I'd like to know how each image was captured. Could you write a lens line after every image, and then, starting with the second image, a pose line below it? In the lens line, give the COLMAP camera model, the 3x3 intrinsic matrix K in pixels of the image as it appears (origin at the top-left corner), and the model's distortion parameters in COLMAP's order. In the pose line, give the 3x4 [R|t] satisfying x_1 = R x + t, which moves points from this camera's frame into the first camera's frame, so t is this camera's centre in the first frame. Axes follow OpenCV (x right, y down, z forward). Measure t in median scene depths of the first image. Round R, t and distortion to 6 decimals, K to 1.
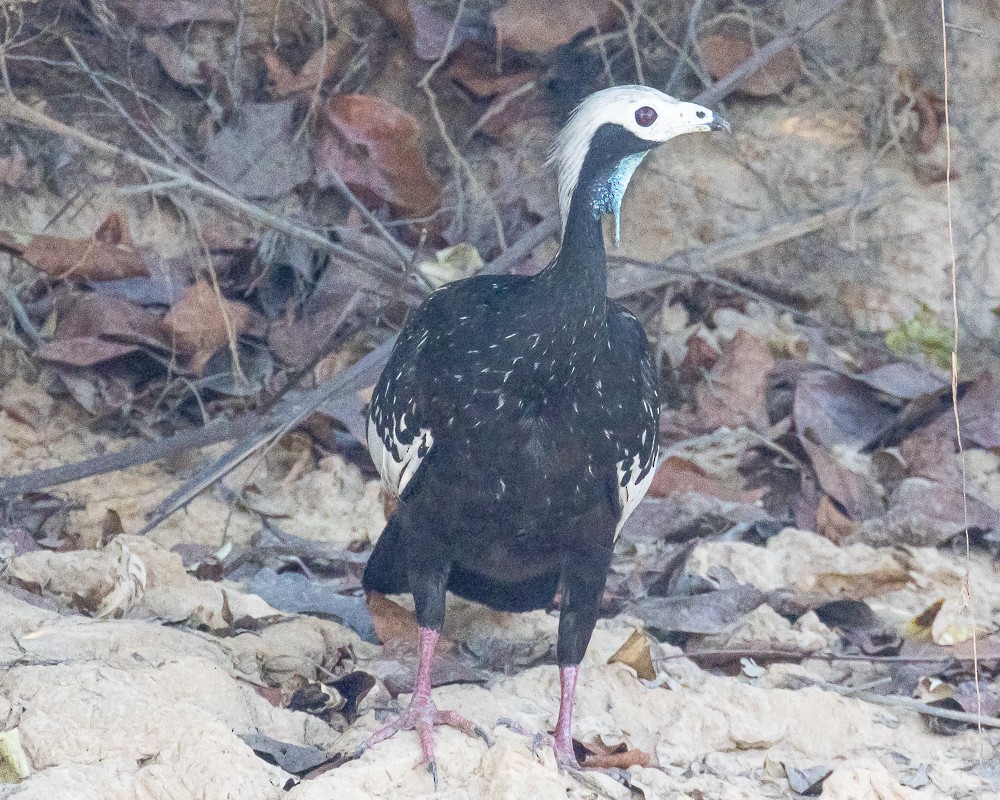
lens RADIAL K [[399.9, 0, 500.5], [0, 399.9, 393.5], [0, 0, 1]] dist [-0.000027, 0.000052]
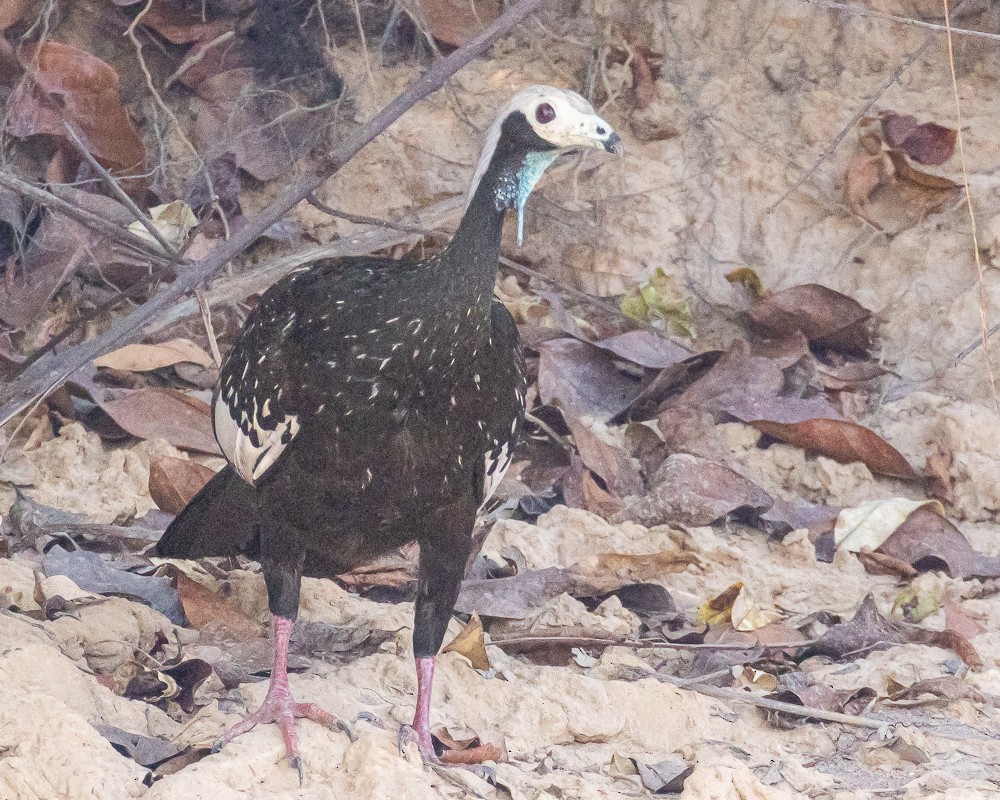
lens RADIAL K [[408.4, 0, 500.0], [0, 408.4, 400.0], [0, 0, 1]] dist [-0.000222, 0.000107]
pose [[0.999938, 0.011093, 0.000095, 0.482675], [-0.011093, 0.999938, 0.000595, 0.069360], [-0.000089, -0.000596, 1.000000, 0.007808]]
